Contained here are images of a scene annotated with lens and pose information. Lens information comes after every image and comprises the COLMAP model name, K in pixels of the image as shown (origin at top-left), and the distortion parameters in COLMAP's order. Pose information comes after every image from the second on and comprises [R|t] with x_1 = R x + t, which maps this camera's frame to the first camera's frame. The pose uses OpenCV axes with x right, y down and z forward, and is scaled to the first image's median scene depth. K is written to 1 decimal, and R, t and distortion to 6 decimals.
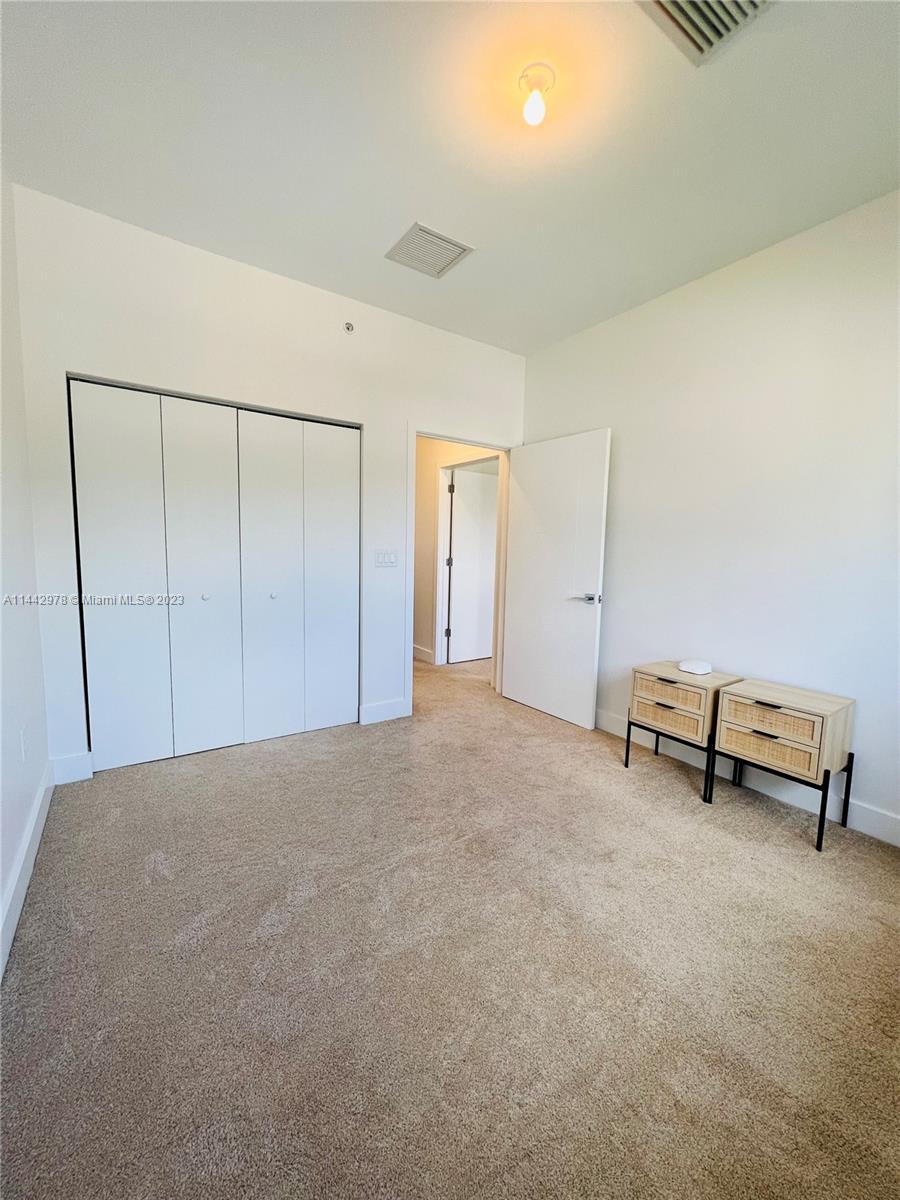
lens RADIAL K [[482.8, 0, 453.0], [0, 482.8, 599.3], [0, 0, 1]] dist [0.001956, 0.000227]
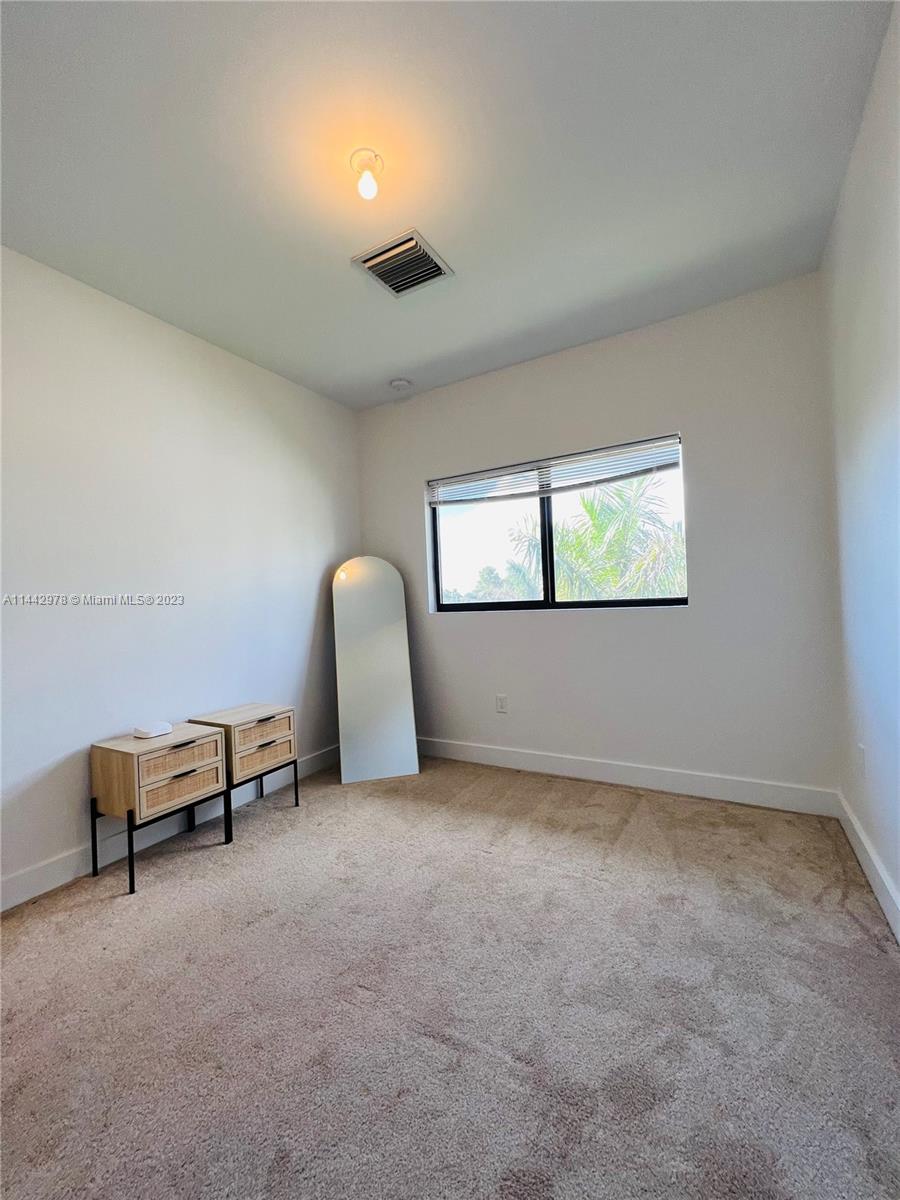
lens RADIAL K [[484.5, 0, 450.0], [0, 484.5, 600.0], [0, 0, 1]] dist [-0.000909, -0.000075]
pose [[-0.436269, -0.006939, 0.899790, -0.612652], [0.128533, 0.989235, 0.069949, -0.101693], [-0.890589, 0.146169, -0.430681, 0.970745]]
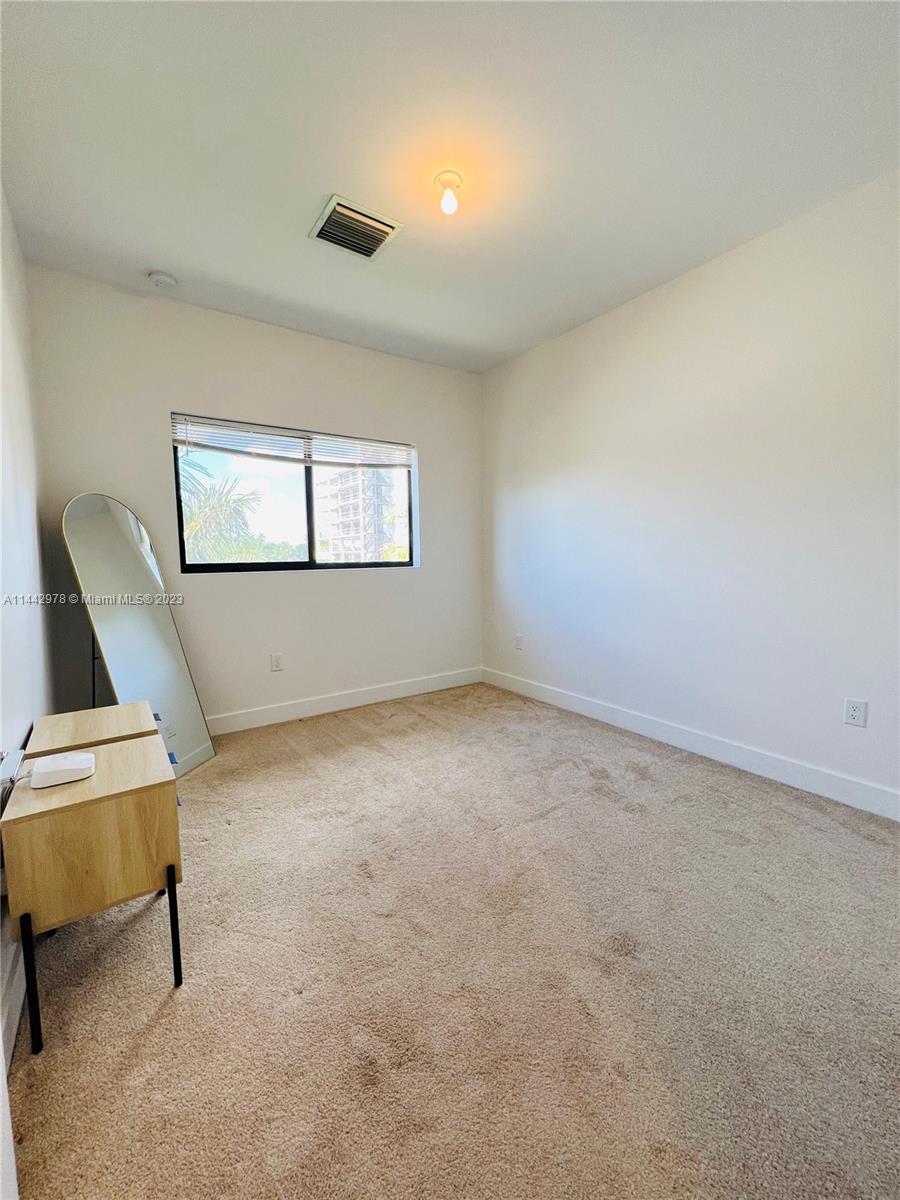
lens RADIAL K [[482.8, 0, 453.0], [0, 482.8, 599.3], [0, 0, 1]] dist [0.001956, 0.000227]
pose [[-0.999712, -0.010769, -0.021447, 0.113499], [-0.014843, 0.979690, 0.199966, -0.164308], [0.018858, 0.200227, -0.979568, 1.668200]]
